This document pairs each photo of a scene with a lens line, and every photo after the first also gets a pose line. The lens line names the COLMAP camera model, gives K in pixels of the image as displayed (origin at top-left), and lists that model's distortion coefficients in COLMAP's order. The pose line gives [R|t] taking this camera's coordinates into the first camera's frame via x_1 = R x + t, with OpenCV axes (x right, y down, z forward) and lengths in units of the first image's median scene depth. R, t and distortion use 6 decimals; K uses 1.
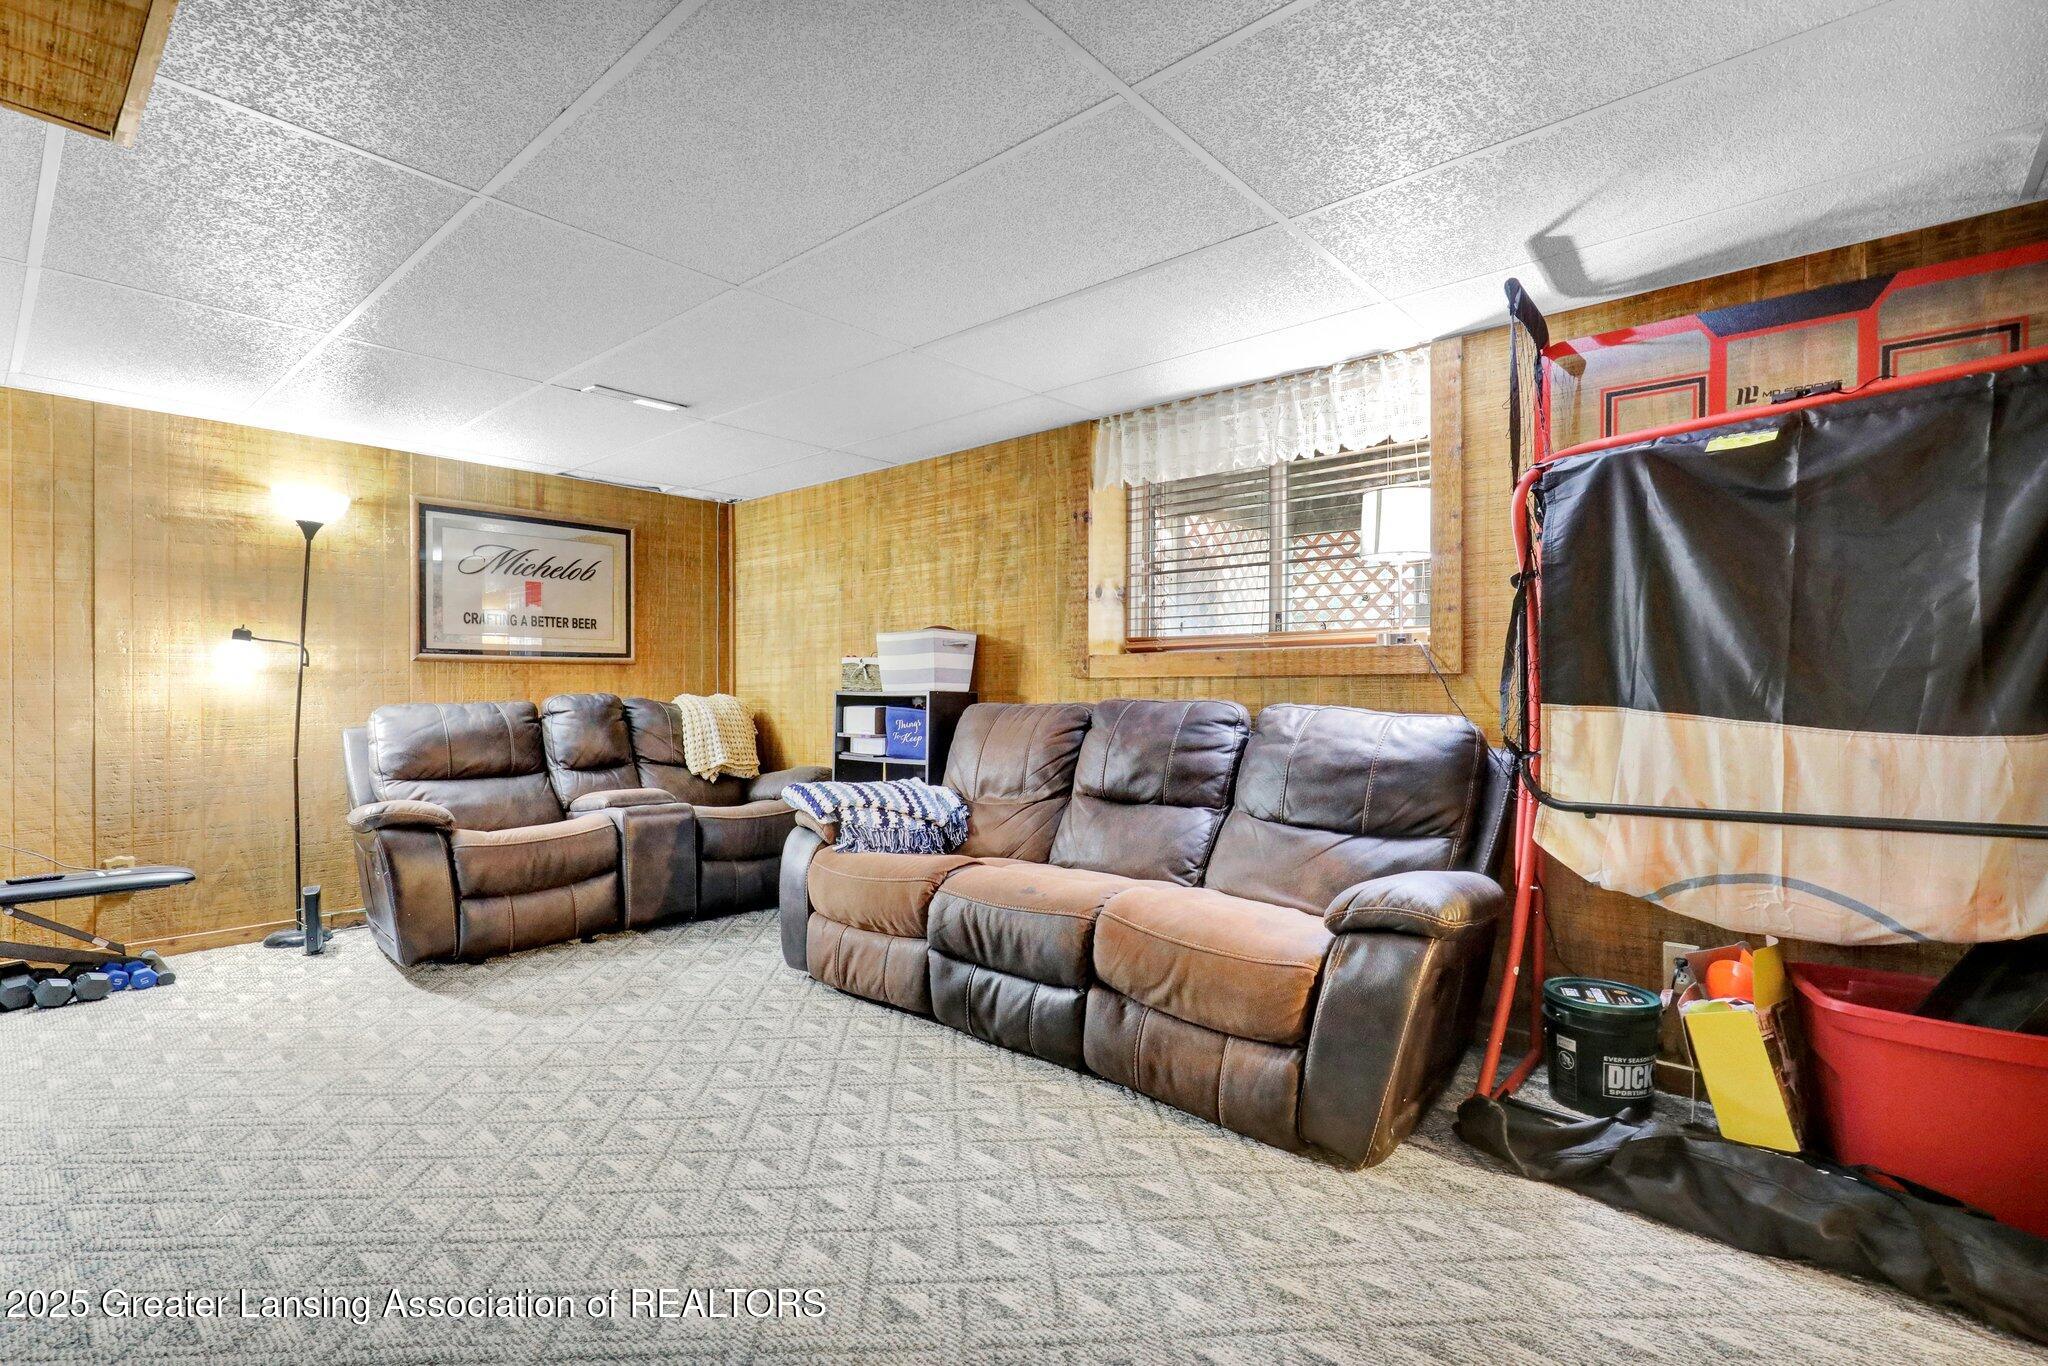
lens RADIAL K [[949.4, 0, 1024.1], [0, 949.4, 691.8], [0, 0, 1]] dist [-0.001067, 0.000451]
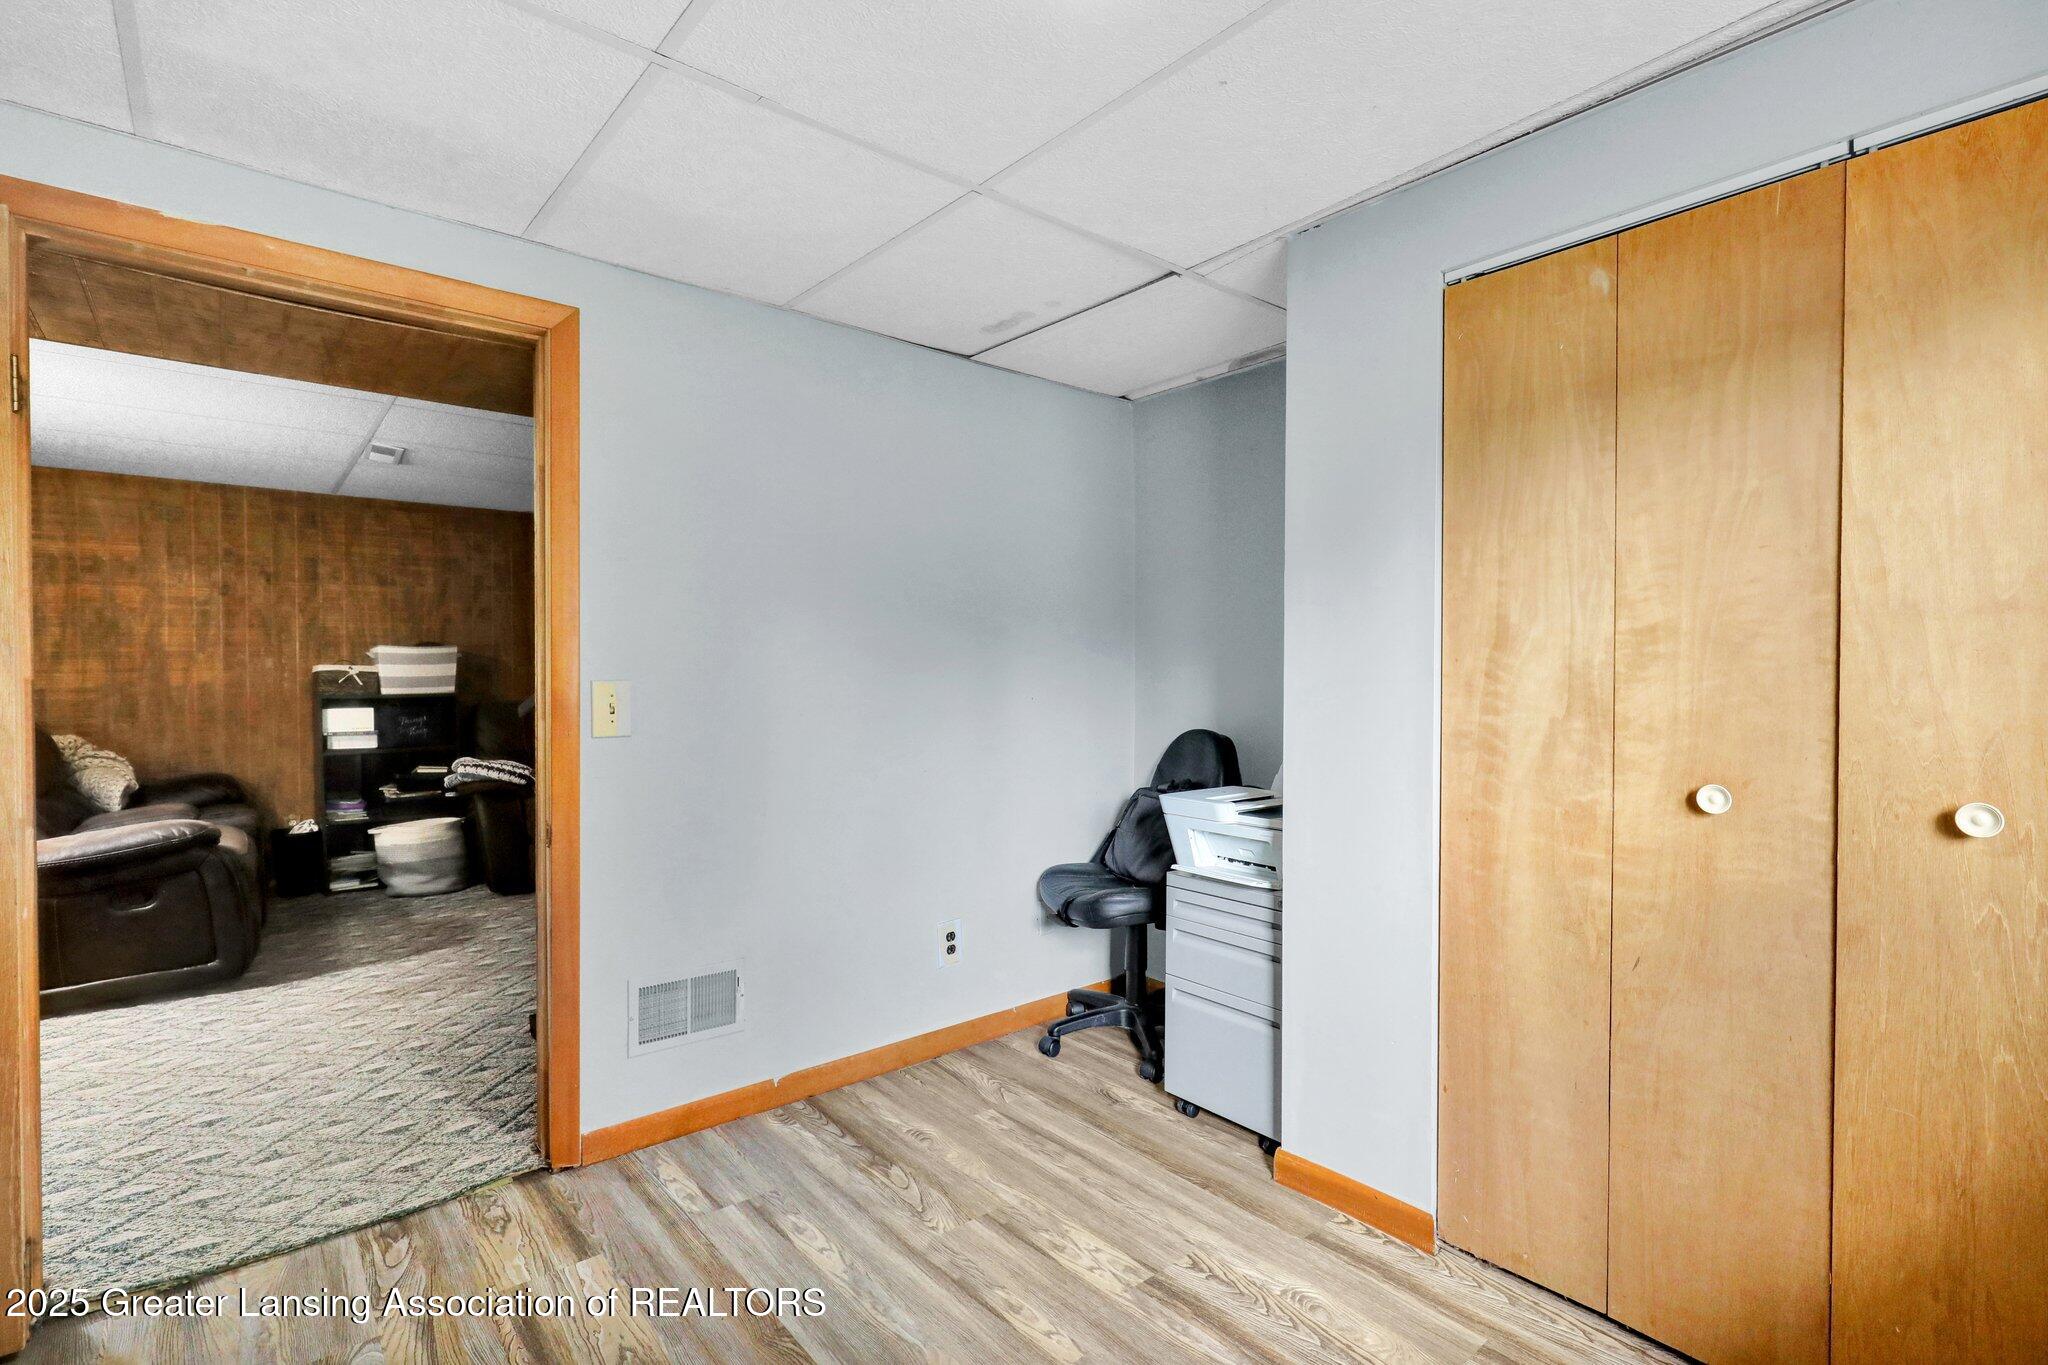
lens RADIAL K [[949.4, 0, 1024.1], [0, 949.4, 691.3], [0, 0, 1]] dist [-0.001067, 0.000451]
pose [[0.149611, -0.023622, 0.988463, -1.743406], [0.004157, 0.999721, 0.023262, -0.040768], [-0.988736, 0.000629, 0.149667, 0.017884]]
